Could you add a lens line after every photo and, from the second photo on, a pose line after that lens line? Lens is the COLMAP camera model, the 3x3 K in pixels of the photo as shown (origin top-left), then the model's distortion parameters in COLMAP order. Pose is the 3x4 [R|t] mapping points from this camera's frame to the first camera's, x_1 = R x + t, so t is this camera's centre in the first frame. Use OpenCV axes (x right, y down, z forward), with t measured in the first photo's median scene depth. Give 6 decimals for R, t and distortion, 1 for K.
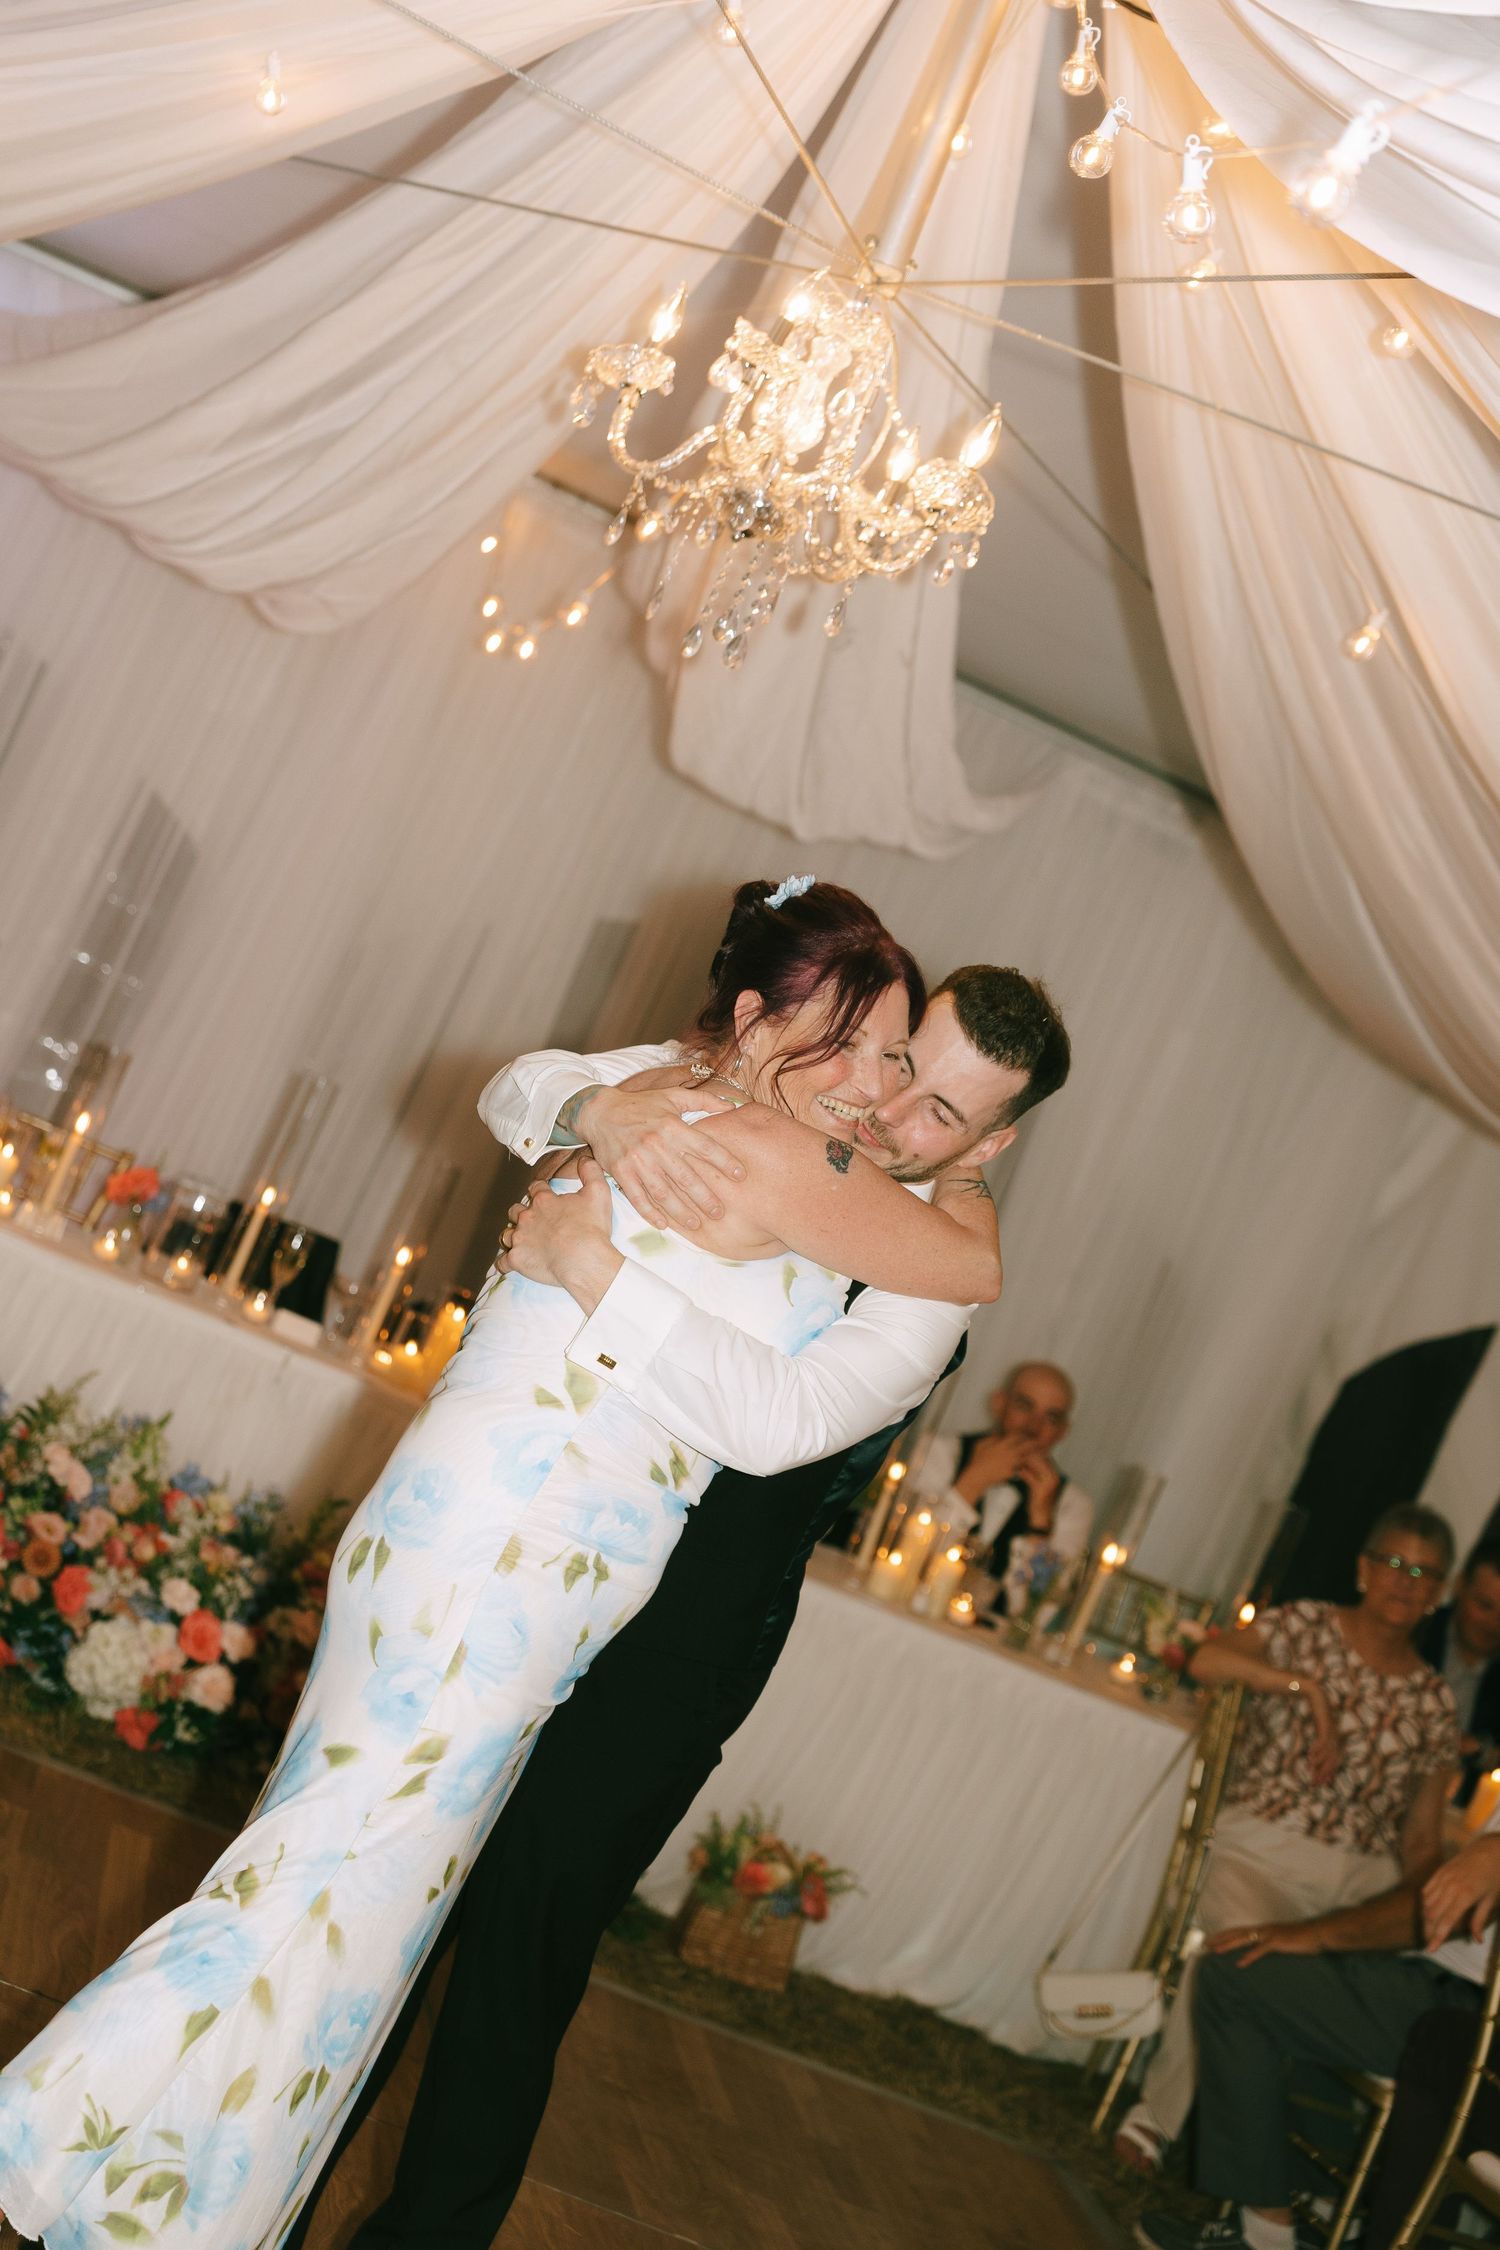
lens RADIAL K [[3373.0, 0, 735.7], [0, 3373.0, 1103.7], [0, 0, 1]] dist [0.020123, 0.000000]
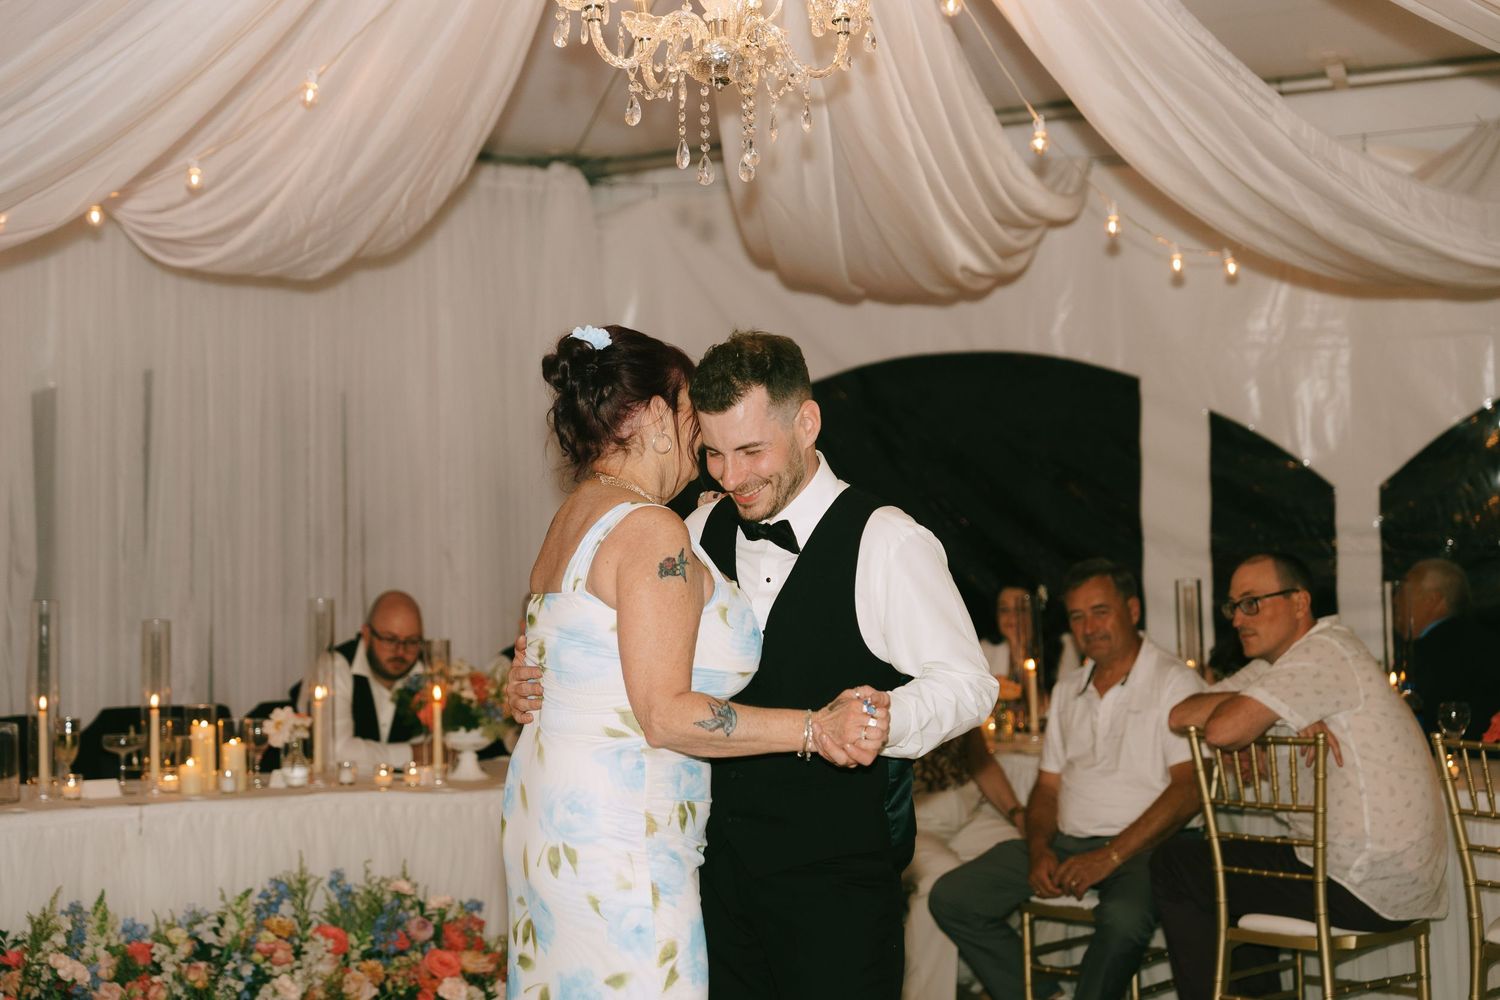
lens RADIAL K [[2495.6, 0, 762.0], [0, 2495.6, 495.4], [0, 0, 1]] dist [0.053356, 0.000000]
pose [[0.833003, -0.399009, 0.383273, -0.269763], [0.364347, 0.916938, 0.162716, -0.108478], [-0.416363, 0.004101, 0.909189, 0.051345]]
